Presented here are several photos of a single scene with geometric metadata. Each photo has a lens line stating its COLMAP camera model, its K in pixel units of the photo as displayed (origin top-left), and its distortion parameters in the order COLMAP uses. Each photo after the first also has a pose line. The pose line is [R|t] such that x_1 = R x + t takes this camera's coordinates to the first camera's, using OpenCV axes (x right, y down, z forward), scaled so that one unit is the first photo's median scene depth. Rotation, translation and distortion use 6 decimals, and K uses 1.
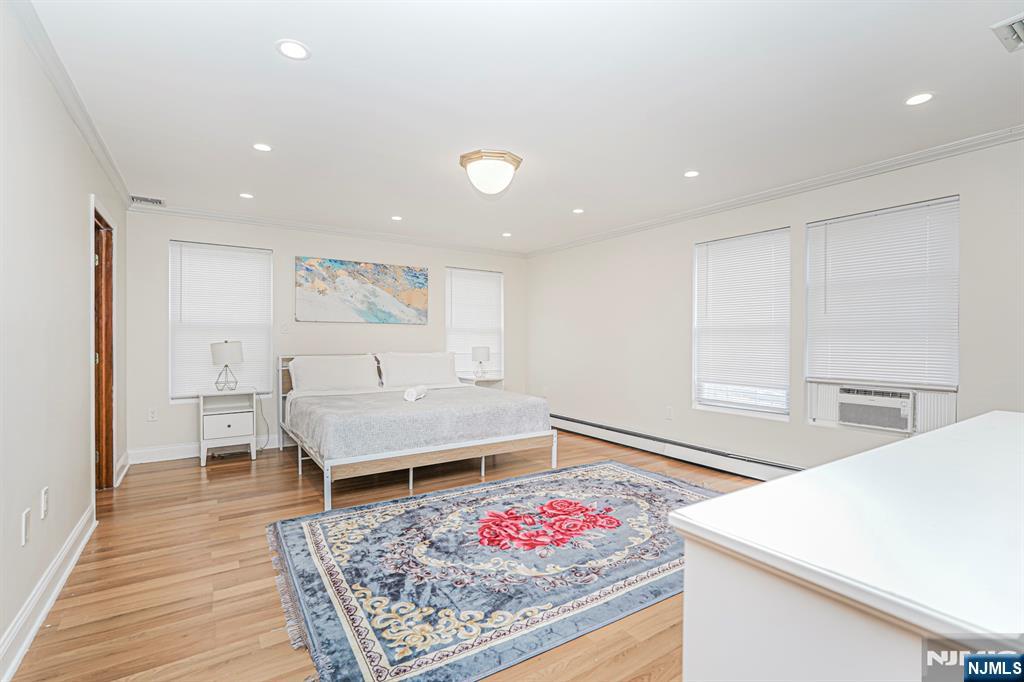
lens RADIAL K [[457.0, 0, 516.3], [0, 457.0, 342.9], [0, 0, 1]] dist [-0.001265, 0.001942]
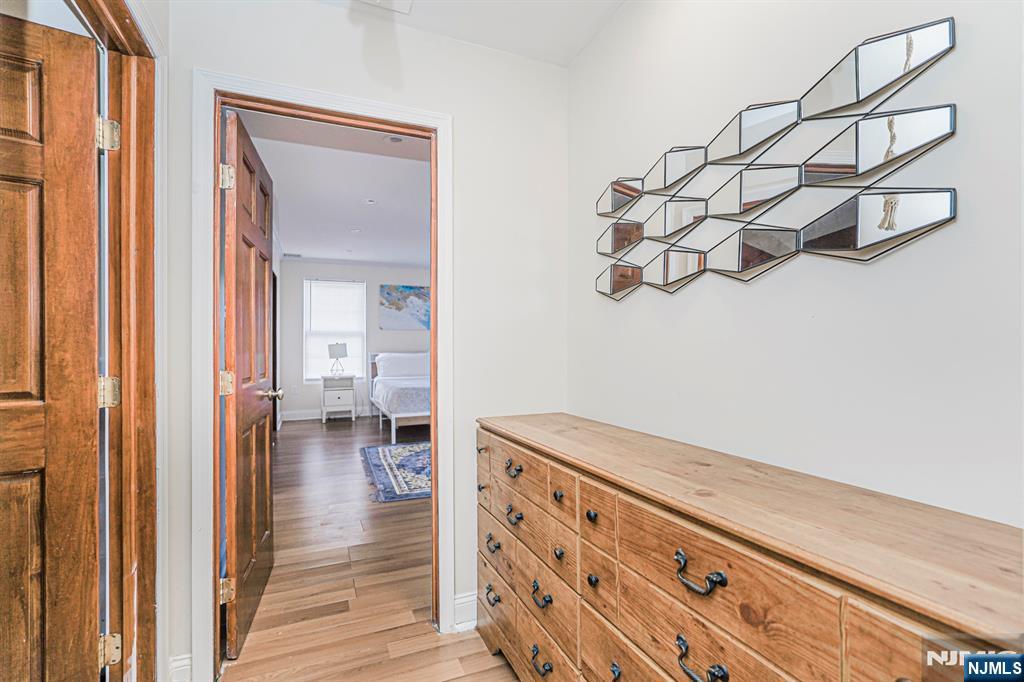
lens RADIAL K [[457.0, 0, 507.7], [0, 457.0, 343.5], [0, 0, 1]] dist [-0.001265, 0.001942]
pose [[0.979518, -0.003258, -0.201331, 0.251608], [0.001722, 0.999968, -0.007804, 0.011140], [0.201350, 0.007298, 0.979492, -0.416692]]
